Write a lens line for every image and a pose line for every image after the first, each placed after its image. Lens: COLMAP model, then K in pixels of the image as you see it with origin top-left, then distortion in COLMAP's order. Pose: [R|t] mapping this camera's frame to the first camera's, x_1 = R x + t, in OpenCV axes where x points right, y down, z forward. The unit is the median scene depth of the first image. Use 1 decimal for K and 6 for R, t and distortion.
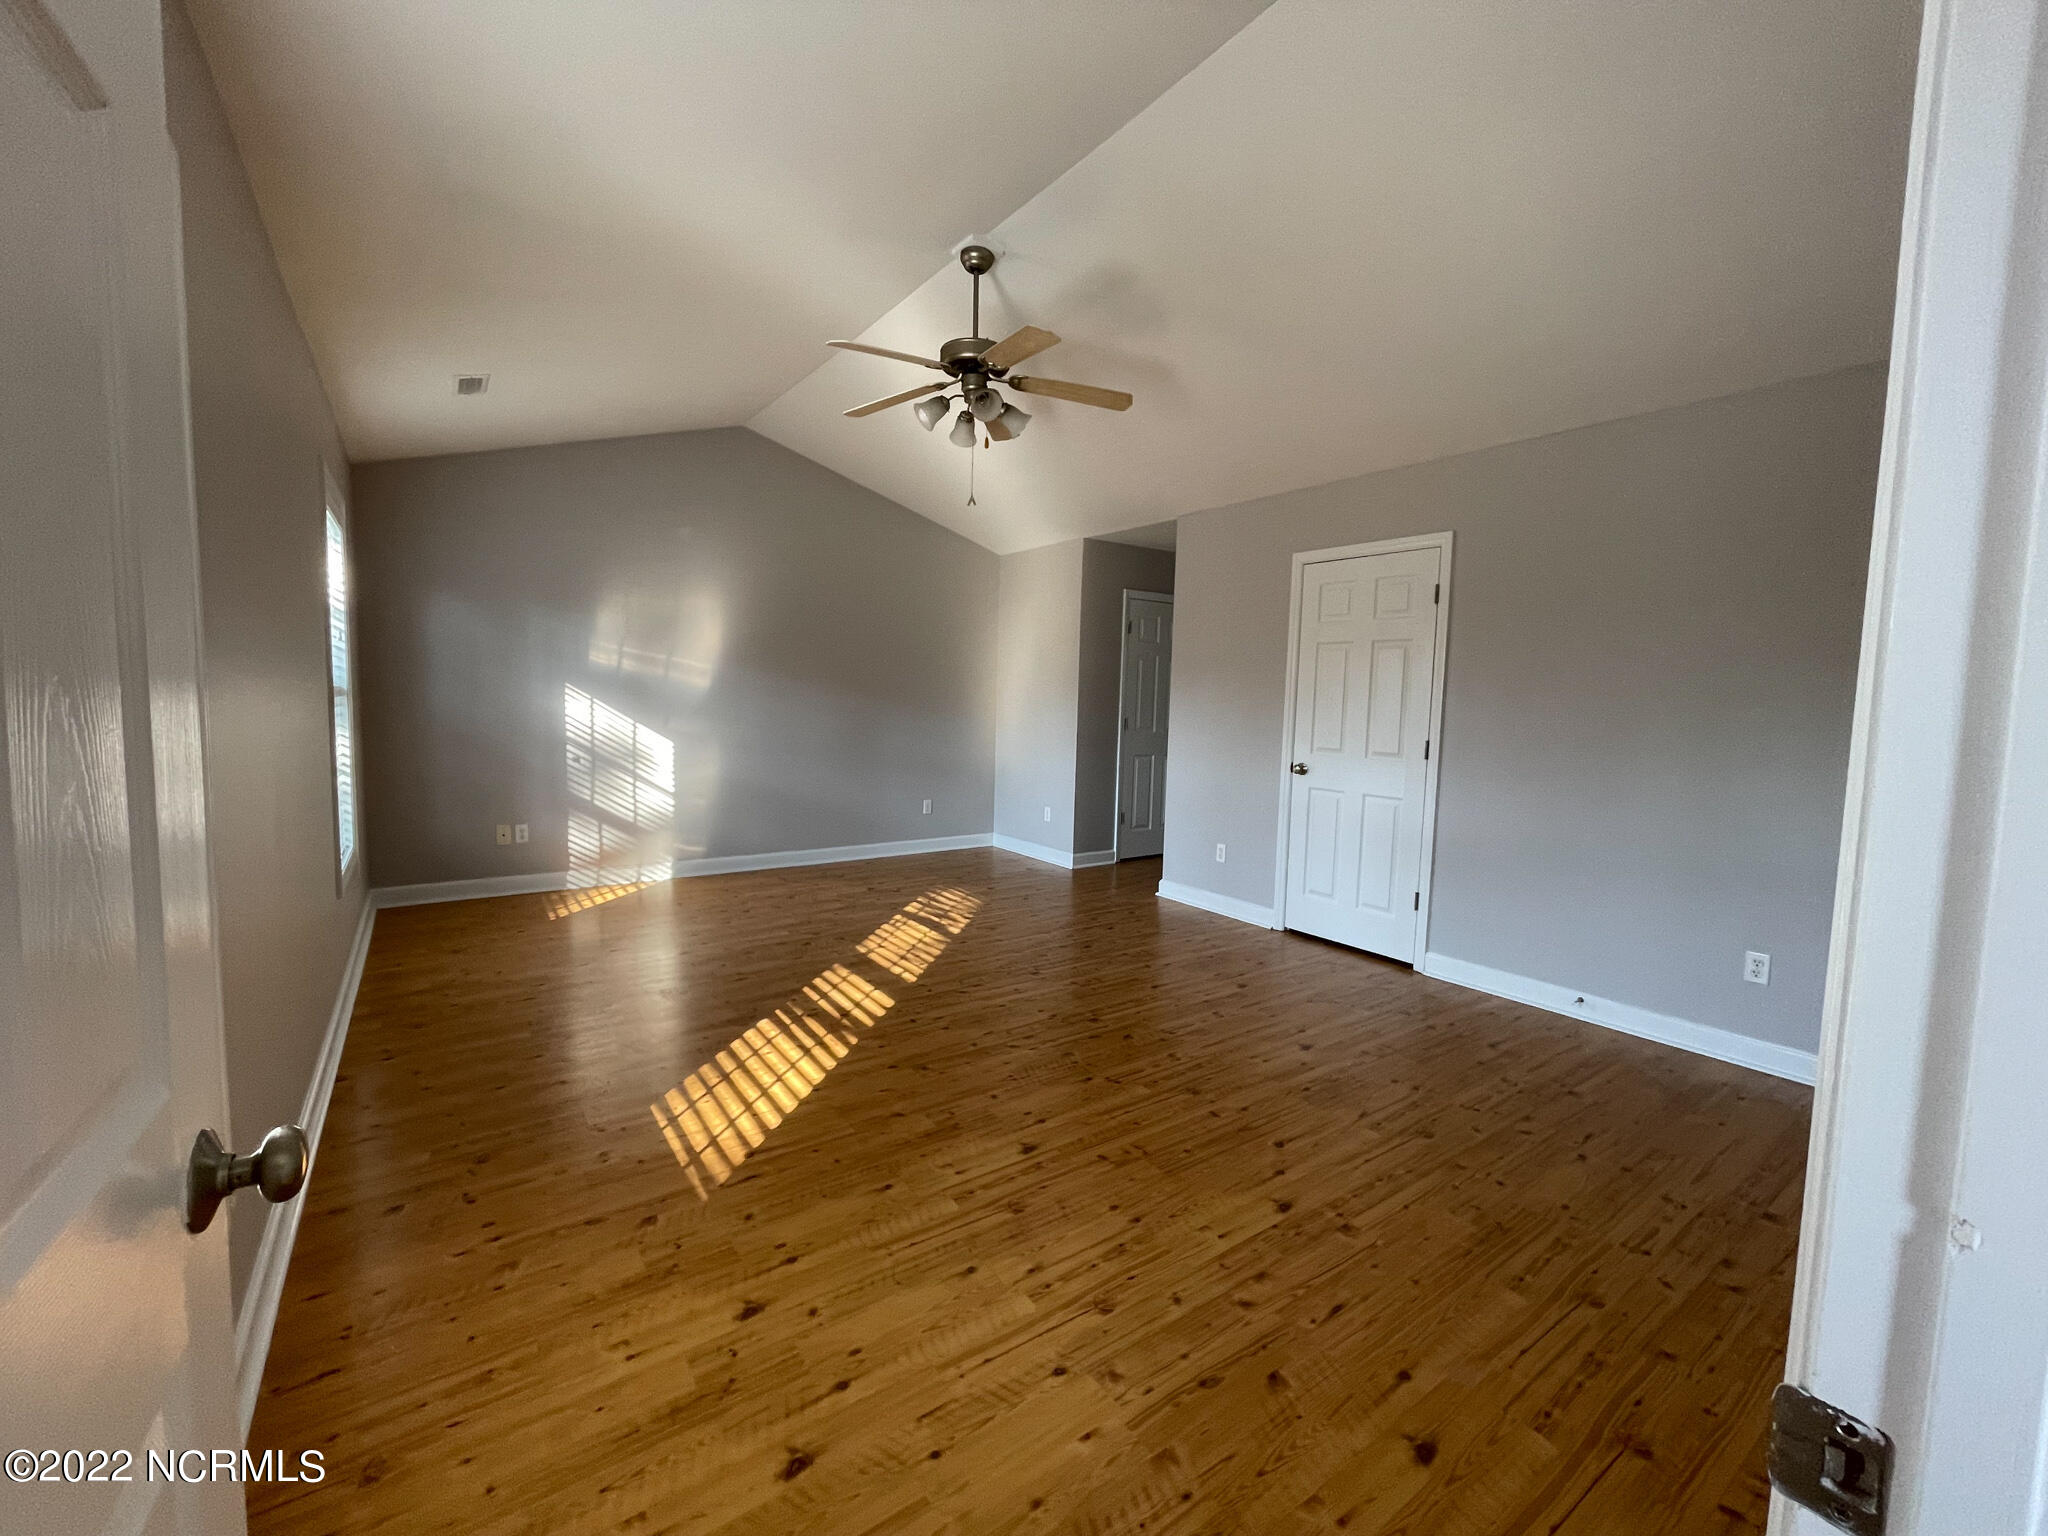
lens RADIAL K [[829.4, 0, 1016.4], [0, 829.4, 776.5], [0, 0, 1]] dist [-0.003491, 0.000703]
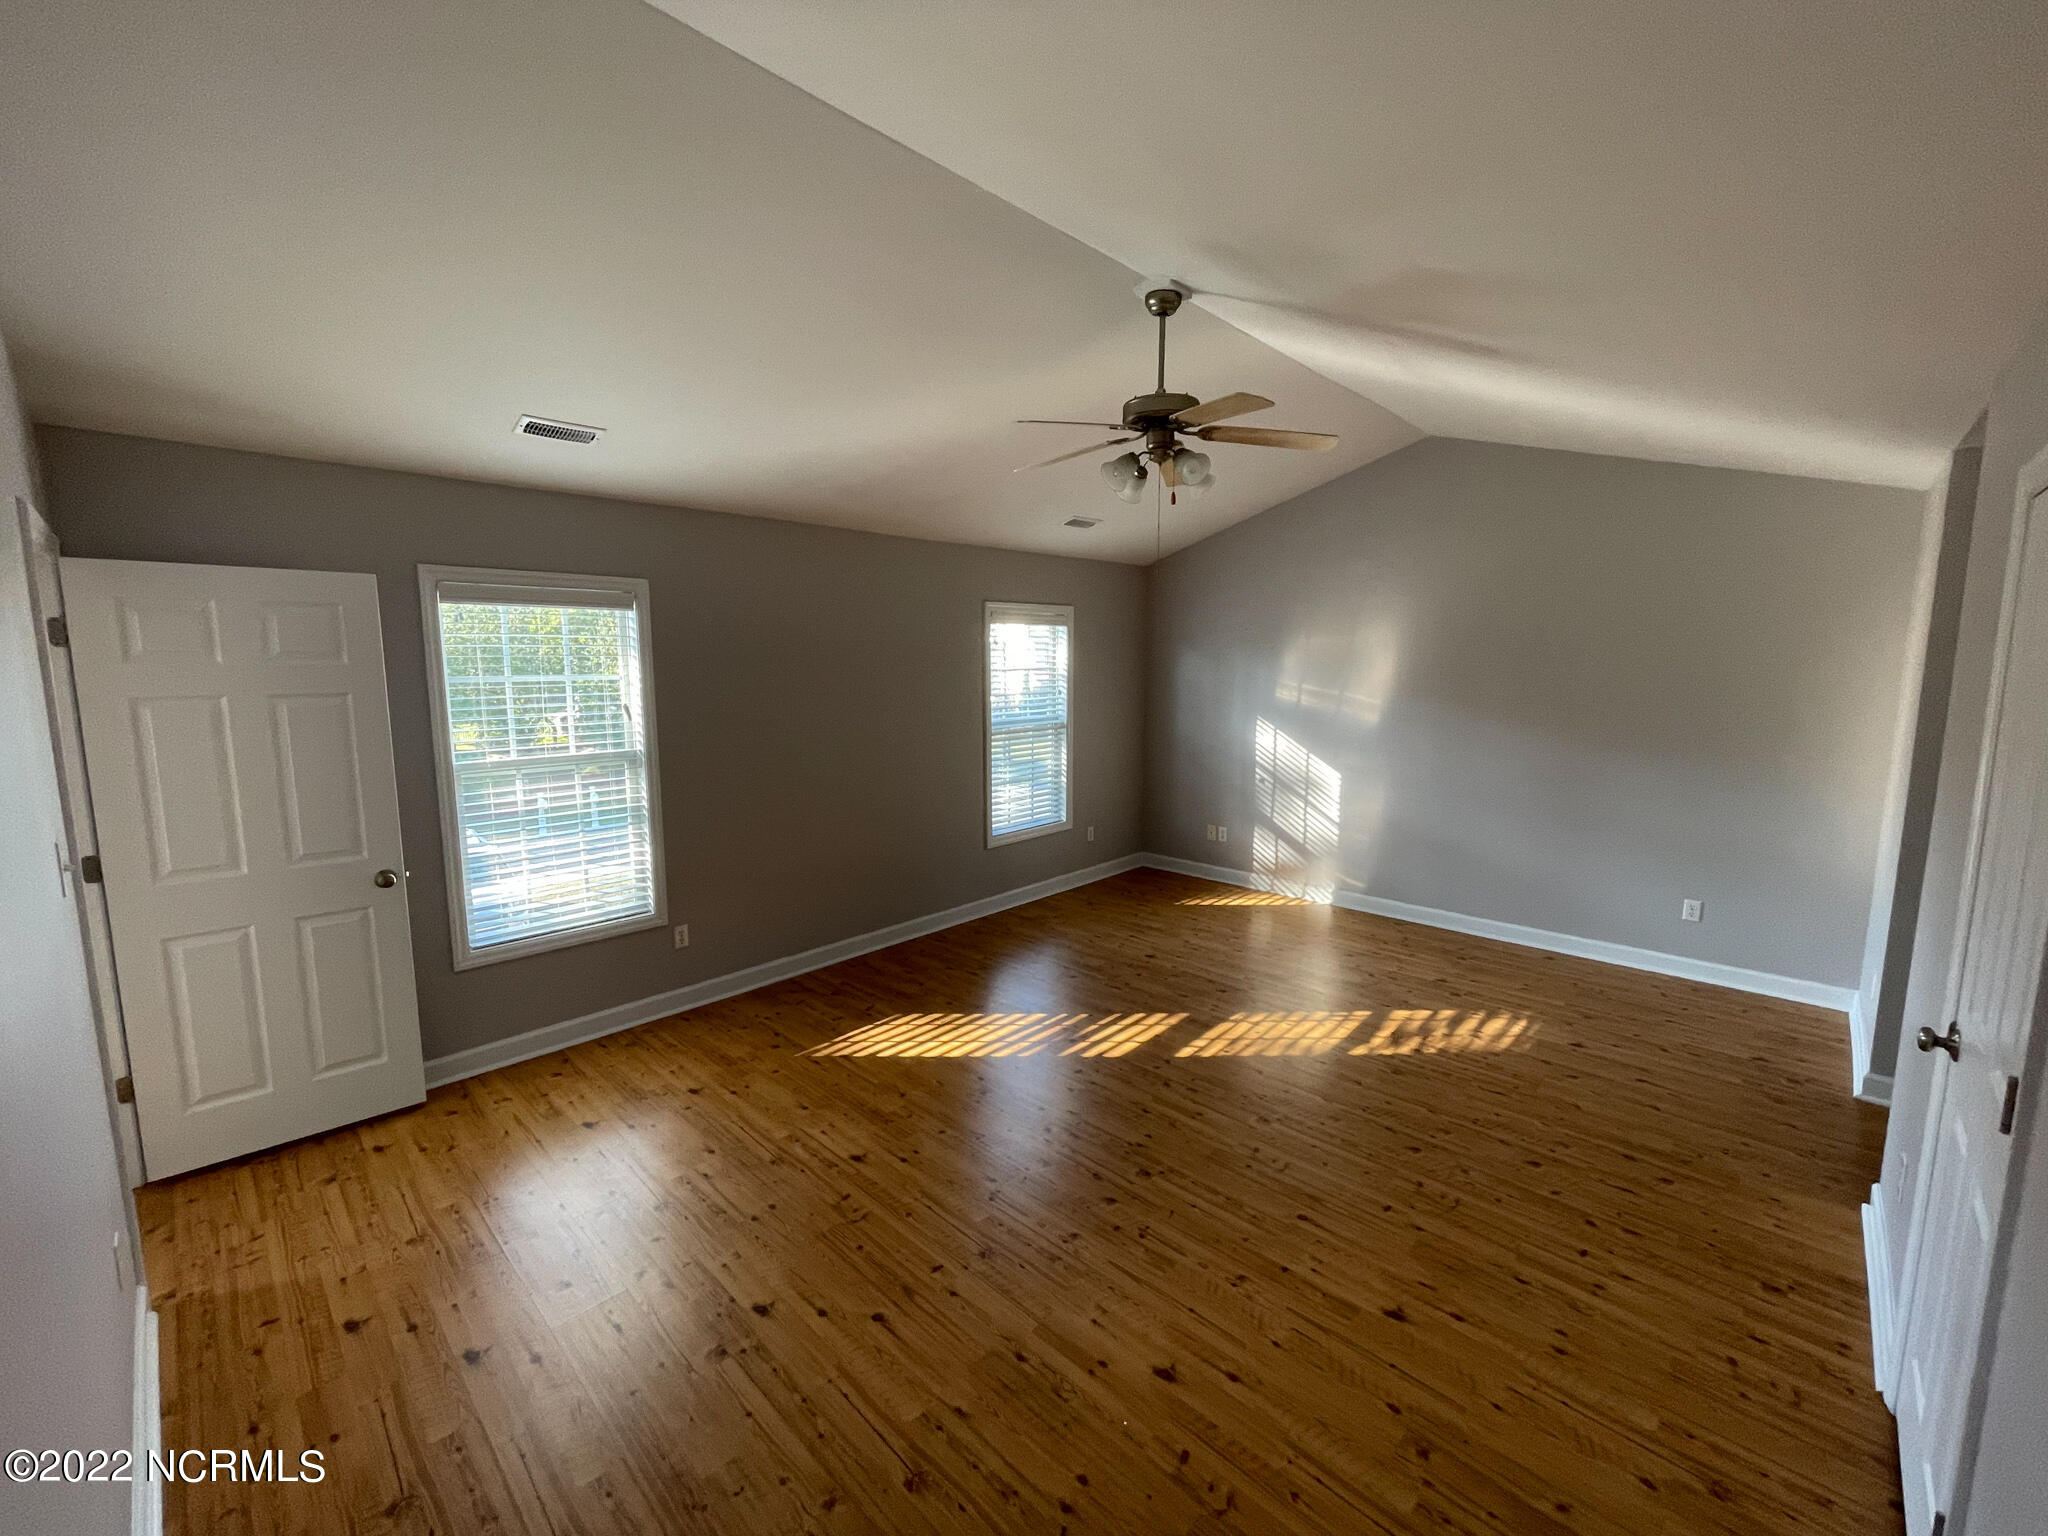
lens RADIAL K [[829.4, 0, 1019.7], [0, 829.4, 755.7], [0, 0, 1]] dist [-0.003491, 0.000703]
pose [[0.191316, 0.094628, -0.976956, 0.668216], [-0.088250, 0.992969, 0.078897, -0.144757], [0.977553, 0.071123, 0.198321, 0.527133]]
